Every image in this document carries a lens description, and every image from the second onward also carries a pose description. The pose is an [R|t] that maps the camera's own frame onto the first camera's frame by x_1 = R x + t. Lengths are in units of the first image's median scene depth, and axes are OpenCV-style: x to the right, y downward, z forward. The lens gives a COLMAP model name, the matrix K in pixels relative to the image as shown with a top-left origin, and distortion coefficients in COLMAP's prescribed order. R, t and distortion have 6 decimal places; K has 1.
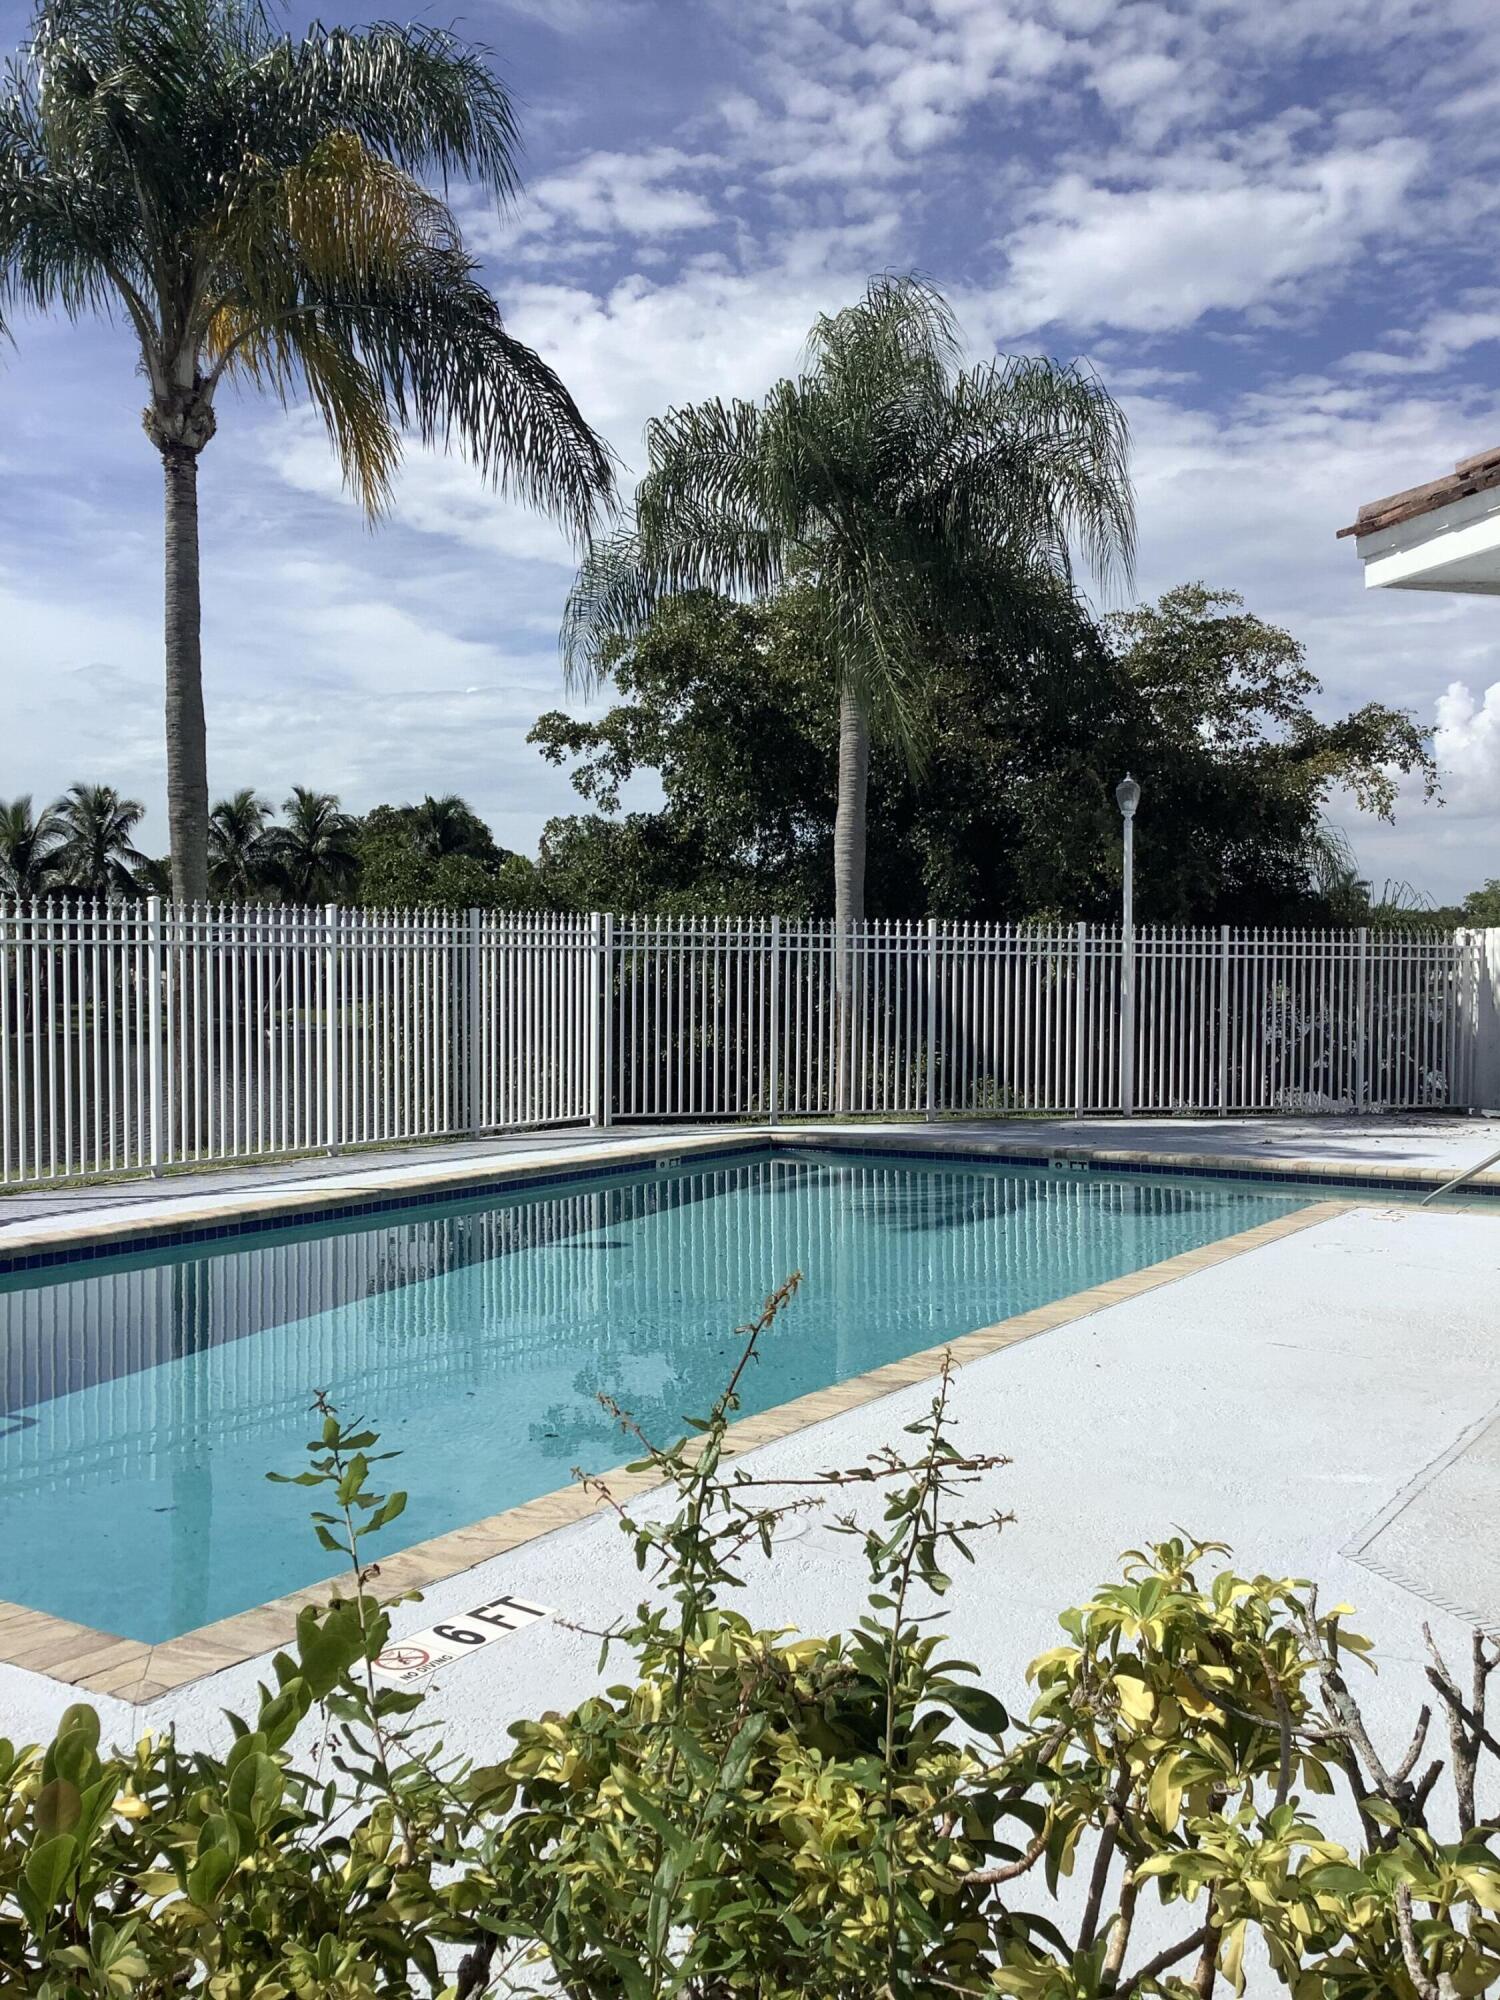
lens RADIAL K [[1798.0, 0, 747.1], [0, 1798.0, 996.9], [0, 0, 1]] dist [-0.011898, -0.002790]
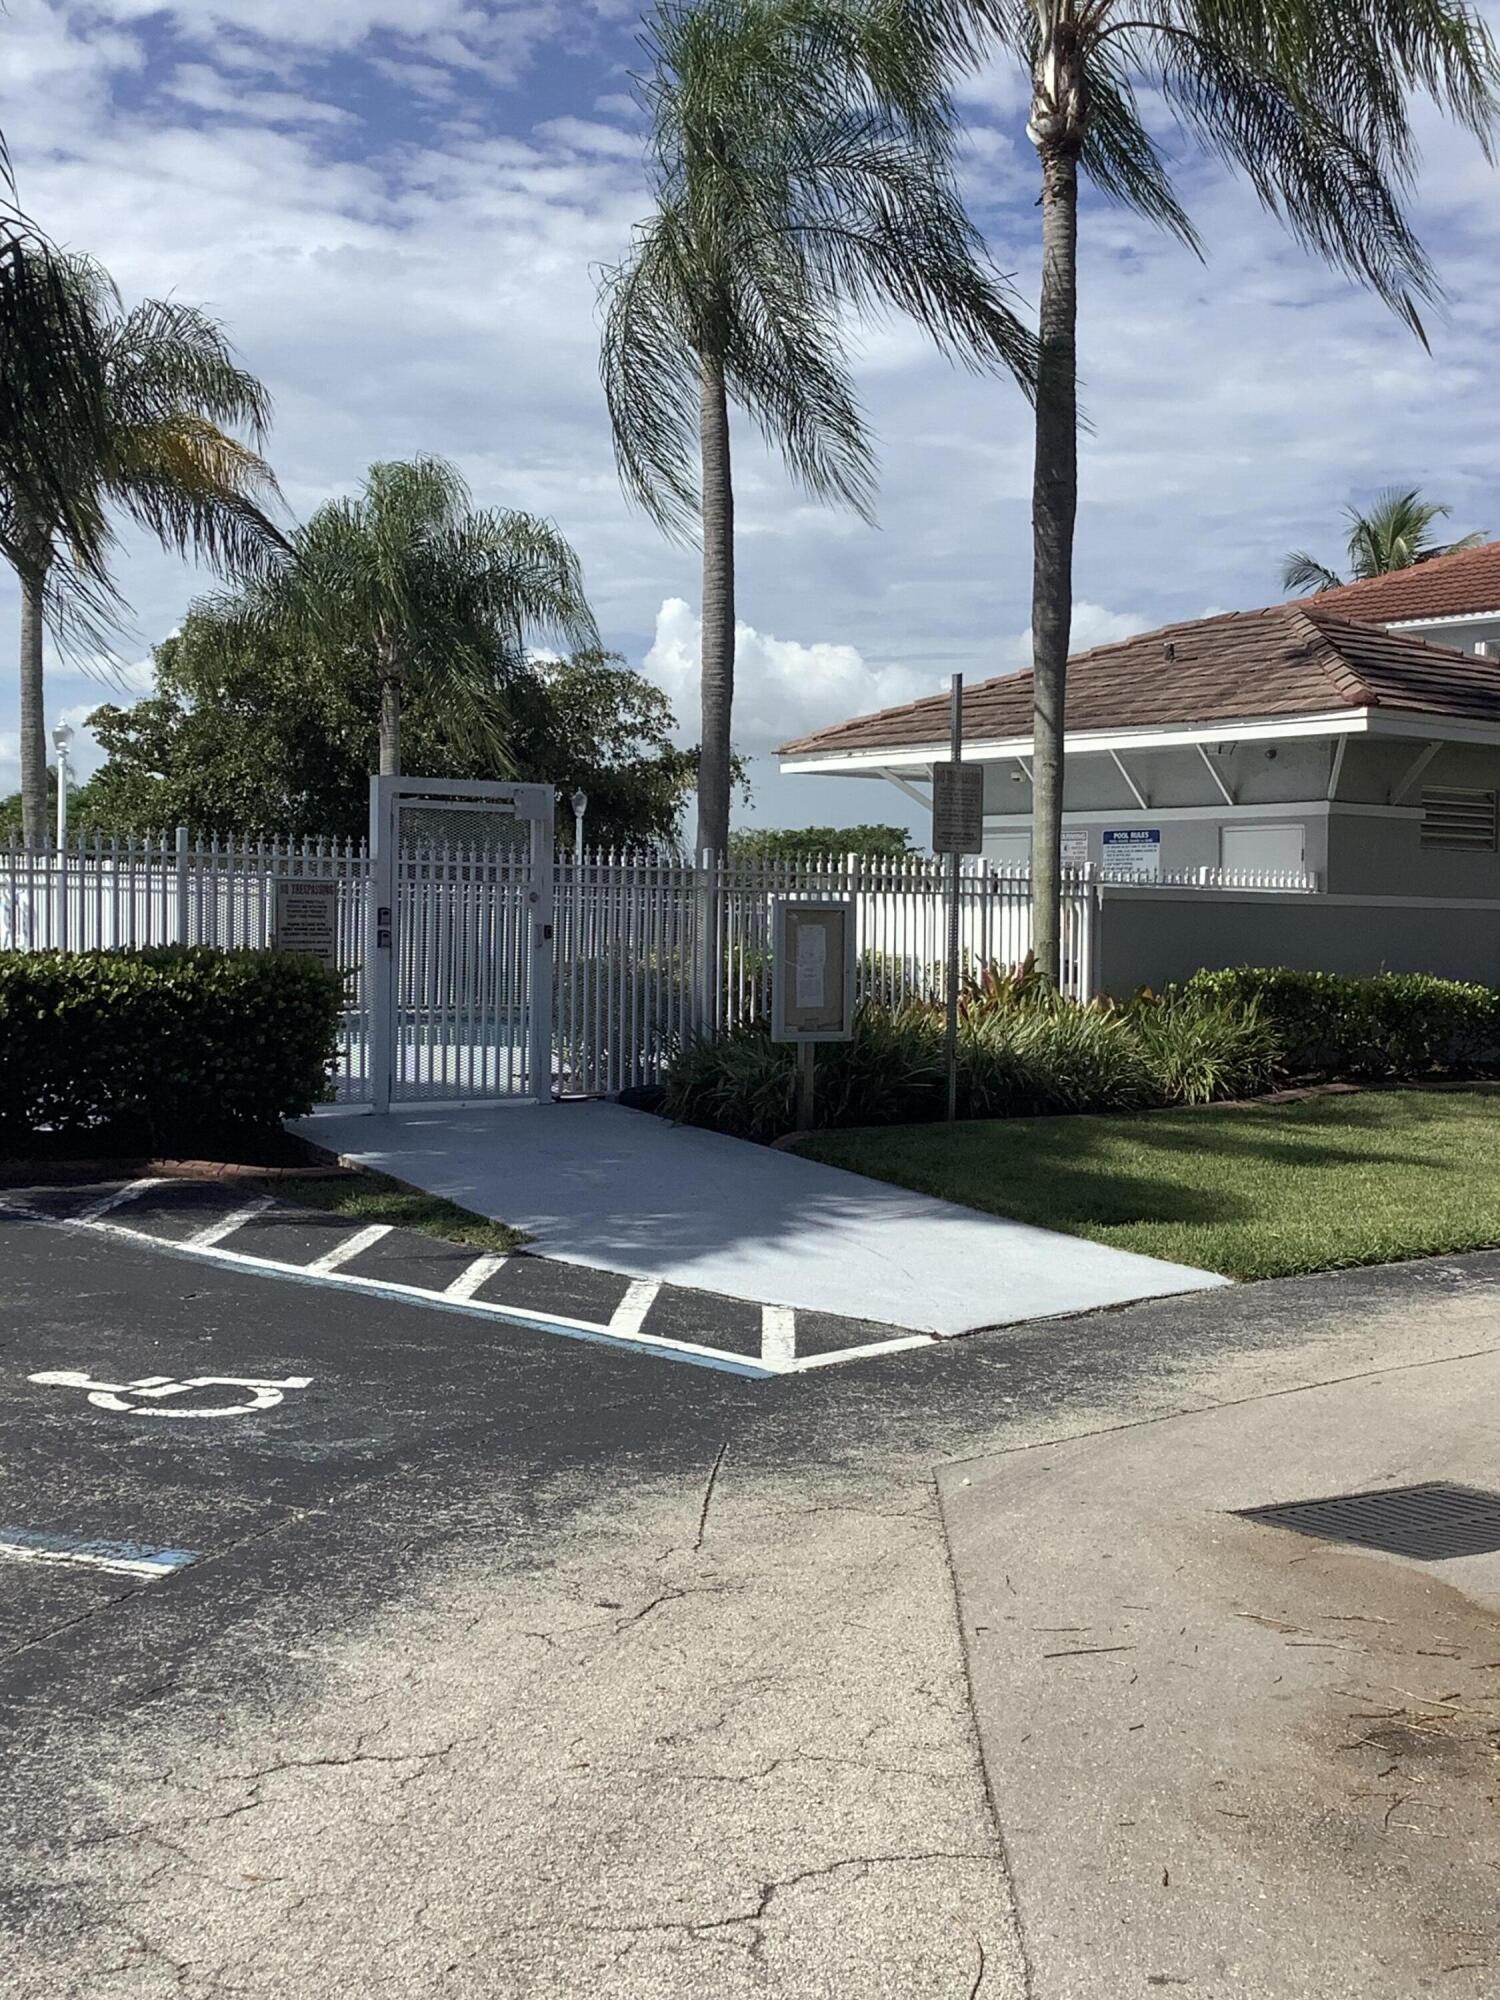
lens RADIAL K [[2564.6, 0, 750.0], [0, 2564.6, 999.9], [0, 0, 1]] dist [0.008395, 0.000000]
pose [[0.919397, 0.007558, 0.393257, -0.442781], [-0.011826, 0.999895, 0.008430, 0.034062], [-0.393152, -0.012401, 0.919390, -0.940648]]
